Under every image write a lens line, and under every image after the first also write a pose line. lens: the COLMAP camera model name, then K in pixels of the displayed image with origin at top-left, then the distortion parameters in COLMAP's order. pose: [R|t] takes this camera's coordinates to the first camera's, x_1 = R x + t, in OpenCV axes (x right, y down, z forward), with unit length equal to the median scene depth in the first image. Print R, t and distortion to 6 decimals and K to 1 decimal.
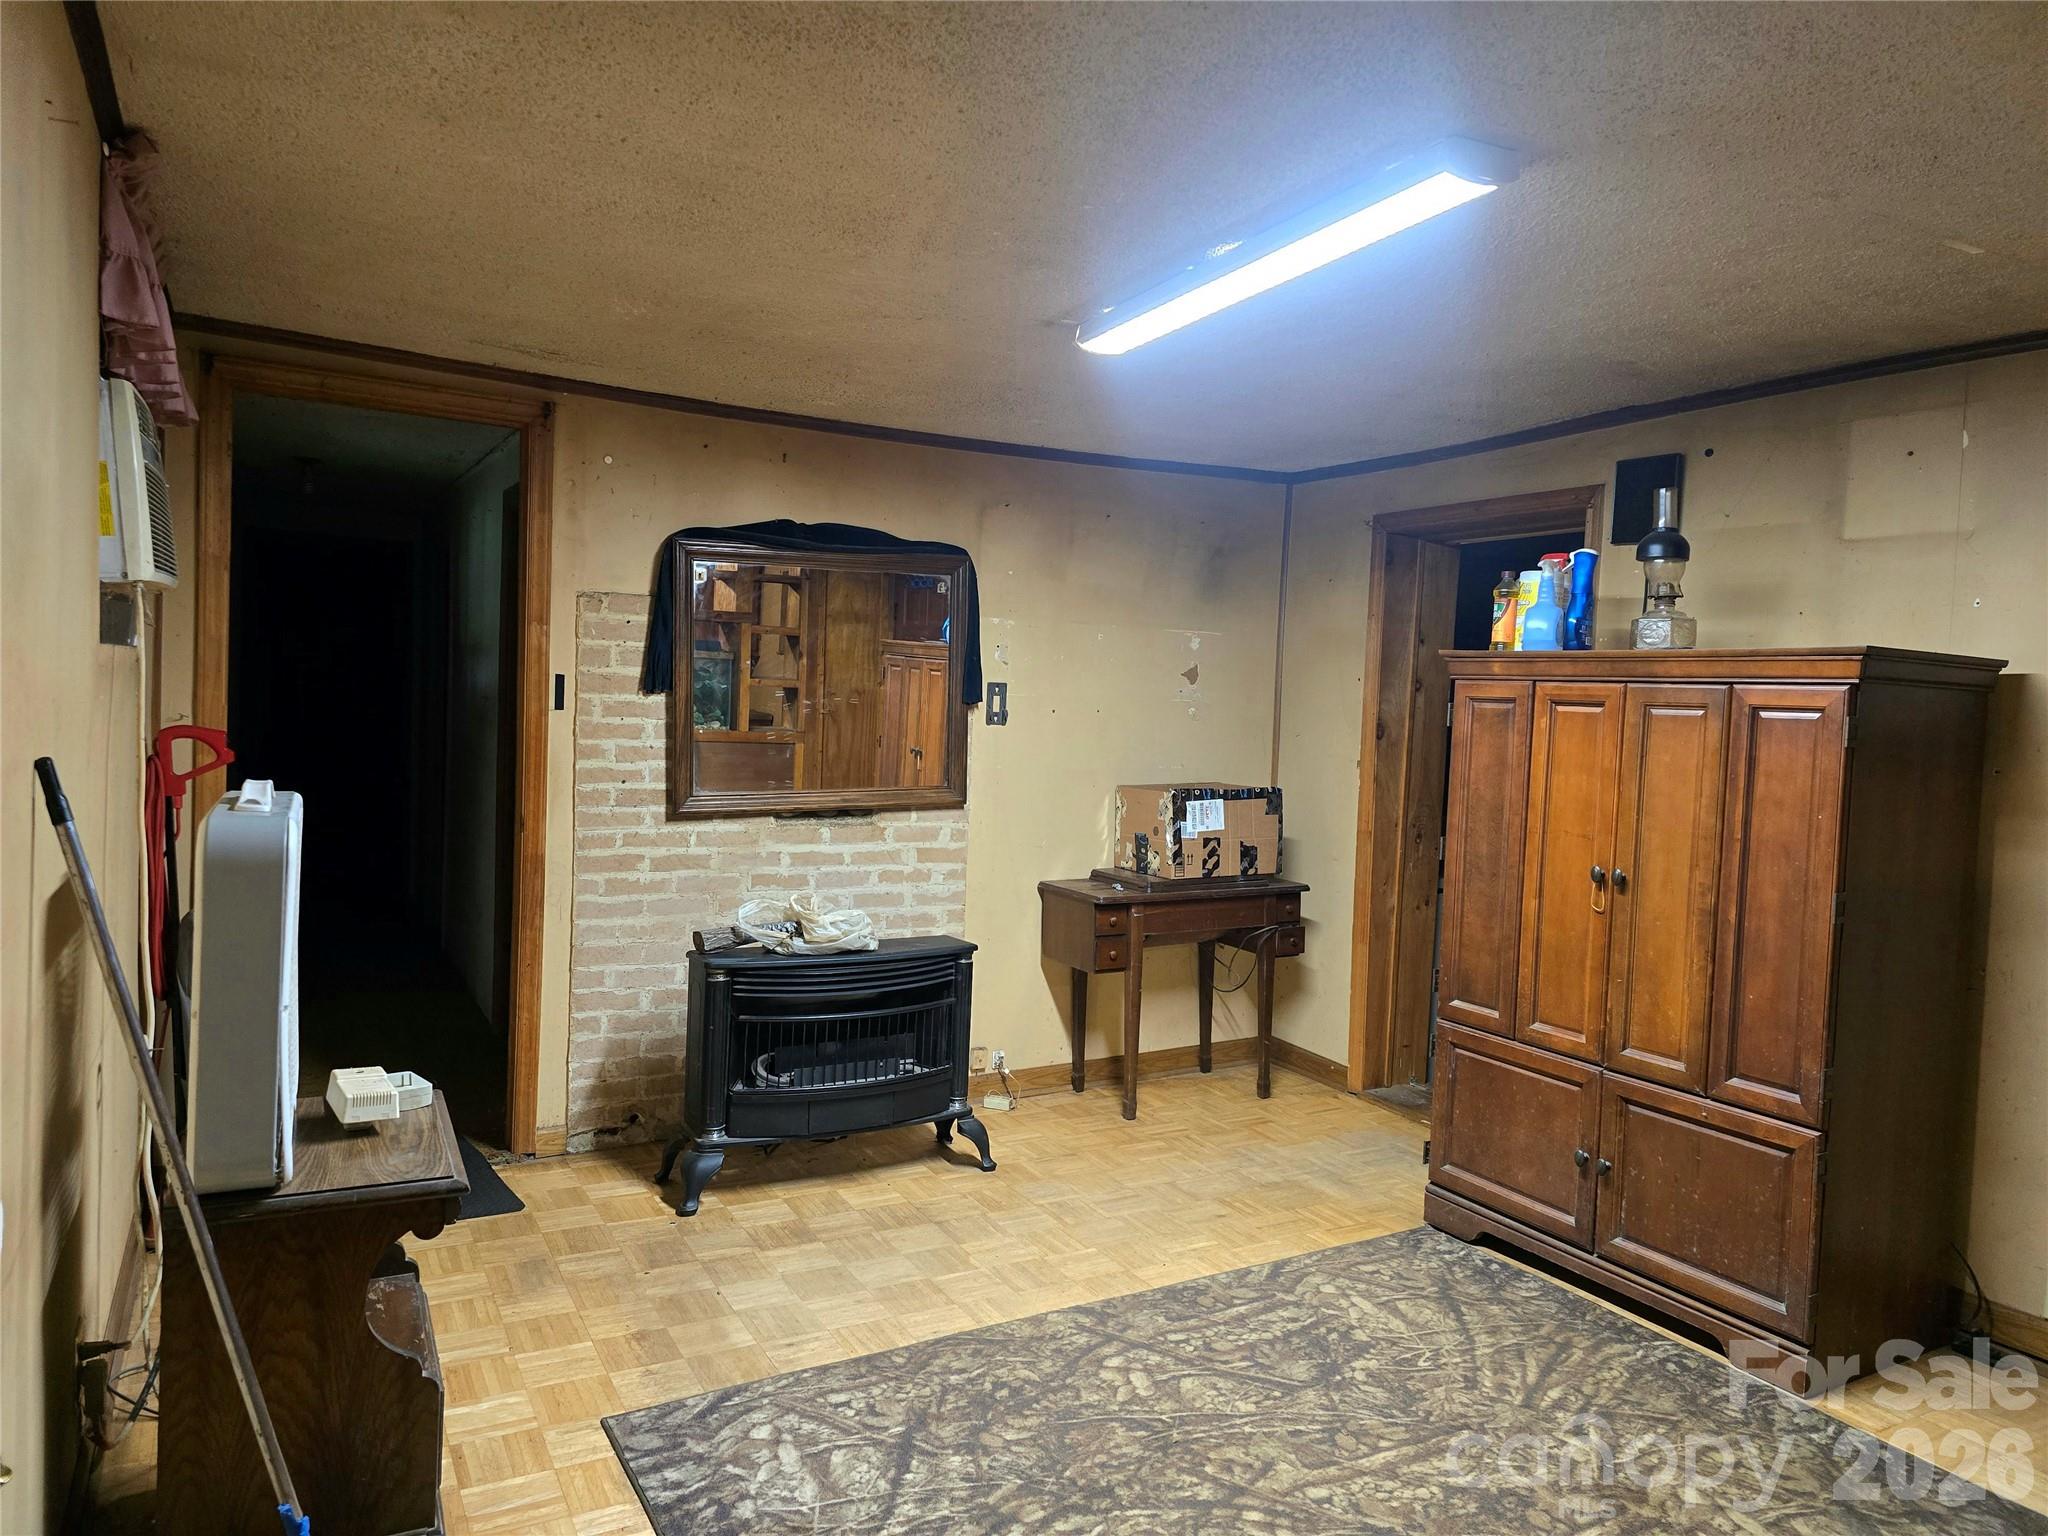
lens RADIAL K [[1373.8, 0, 1013.1], [0, 1373.8, 756.2], [0, 0, 1]] dist [0.032522, -0.006827]
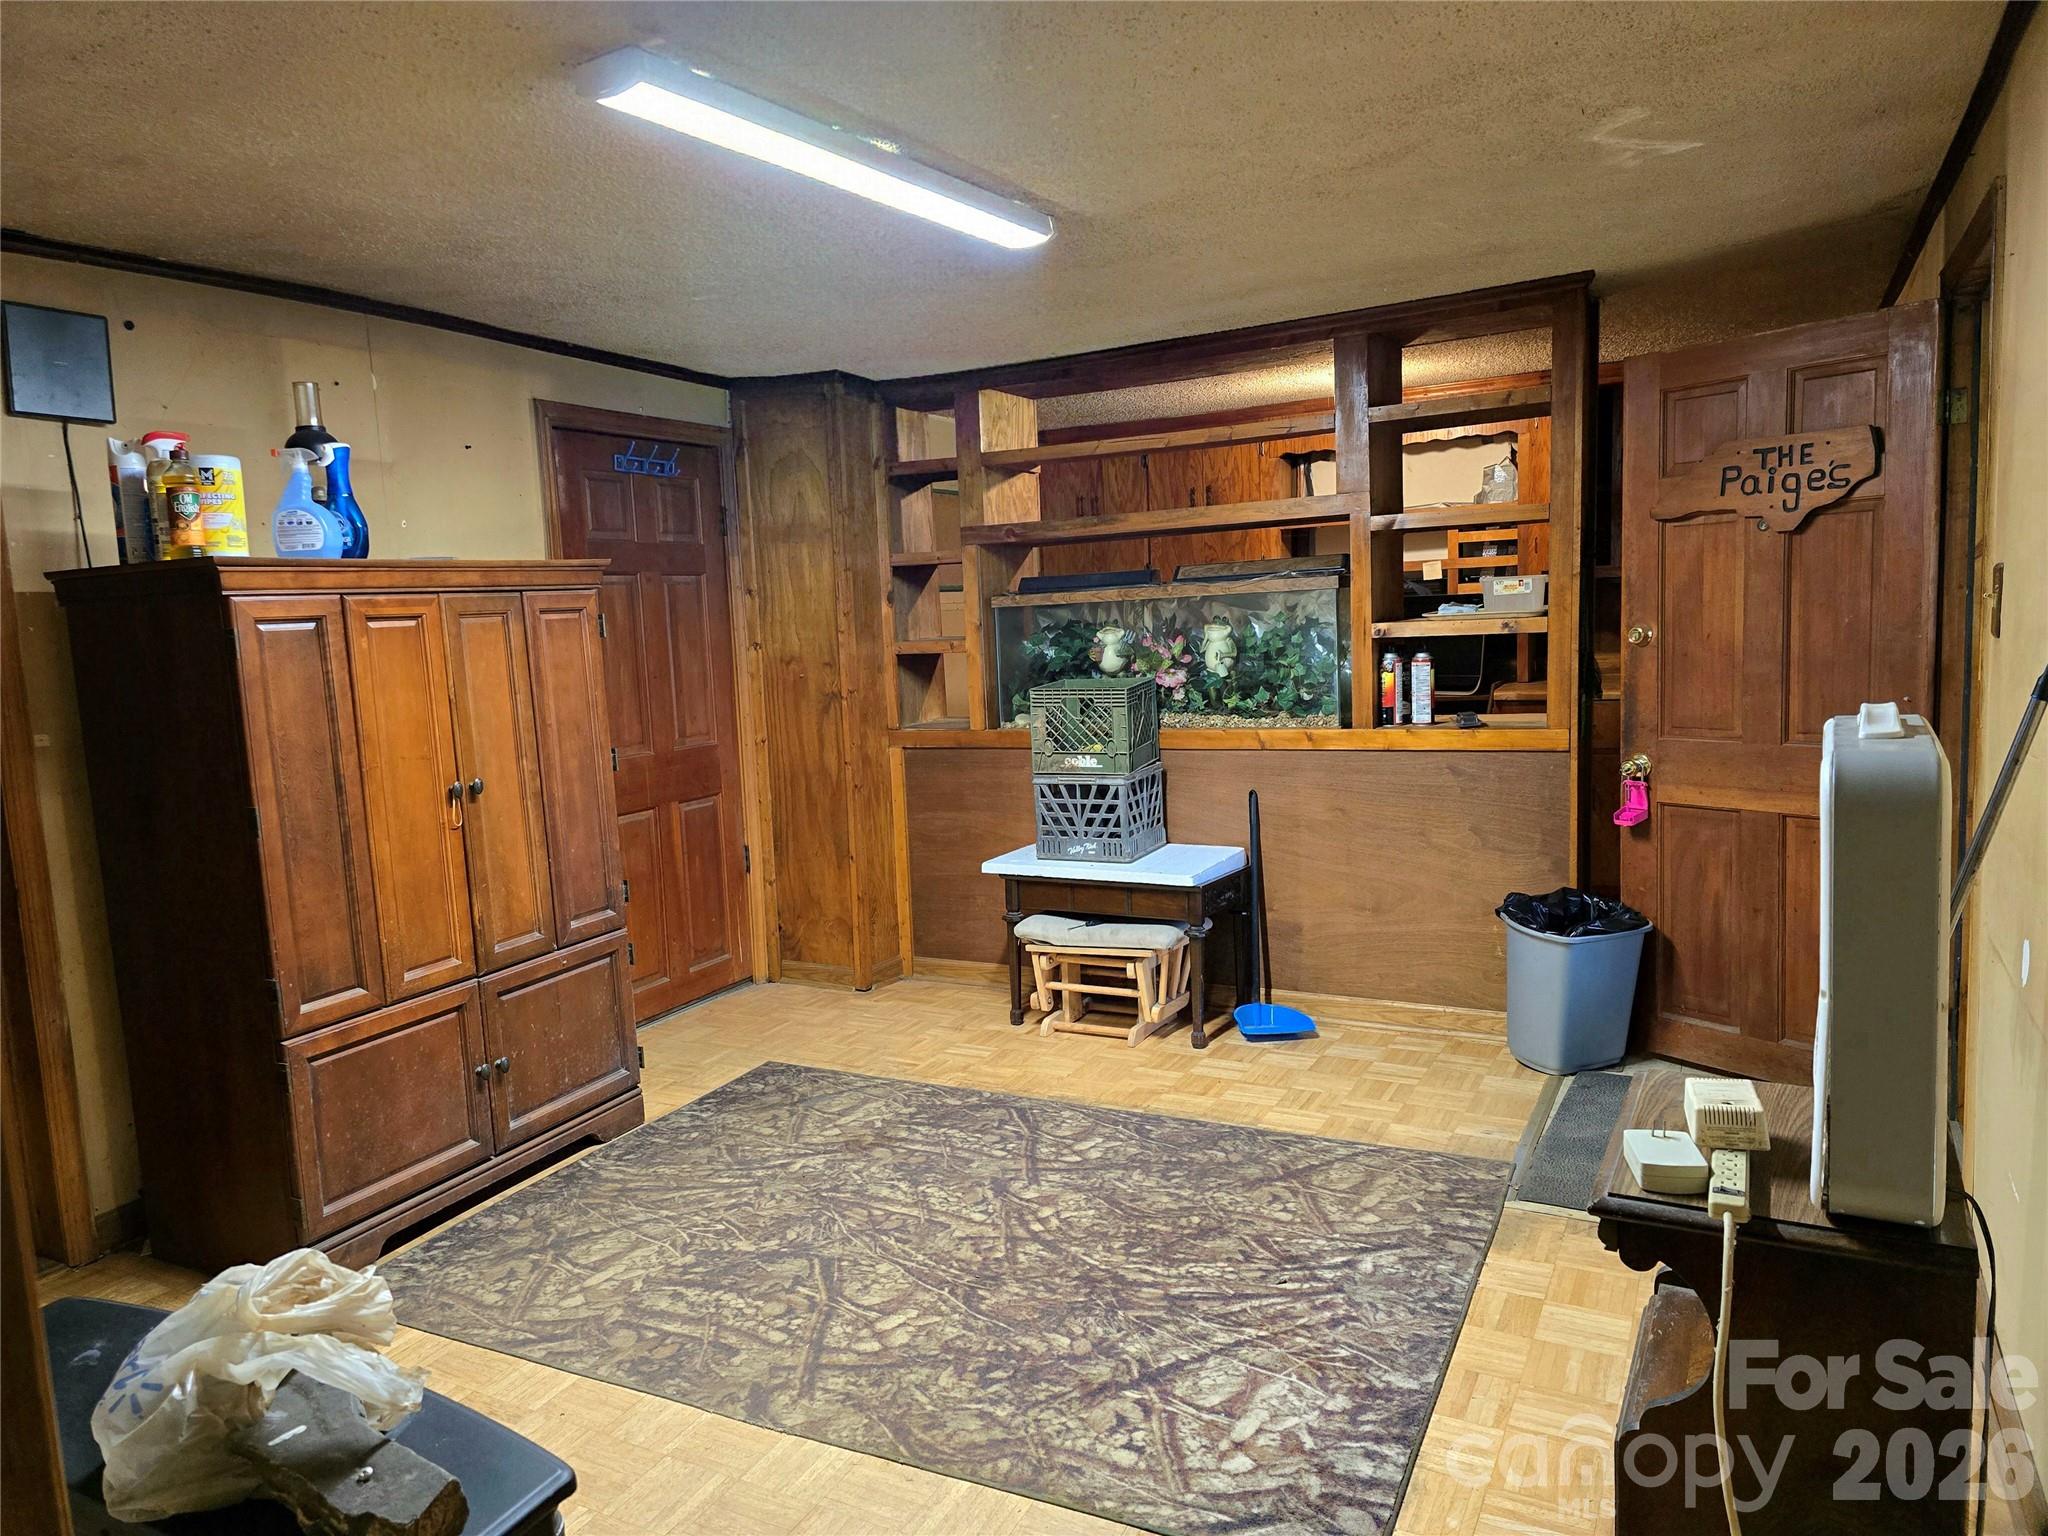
lens RADIAL K [[1373.8, 0, 1009.1], [0, 1373.8, 774.2], [0, 0, 1]] dist [0.032522, -0.006827]
pose [[-0.546501, -0.118511, 0.829031, -0.702751], [0.070076, 0.979993, 0.186286, -0.093367], [-0.834522, 0.159901, -0.527262, 1.379721]]
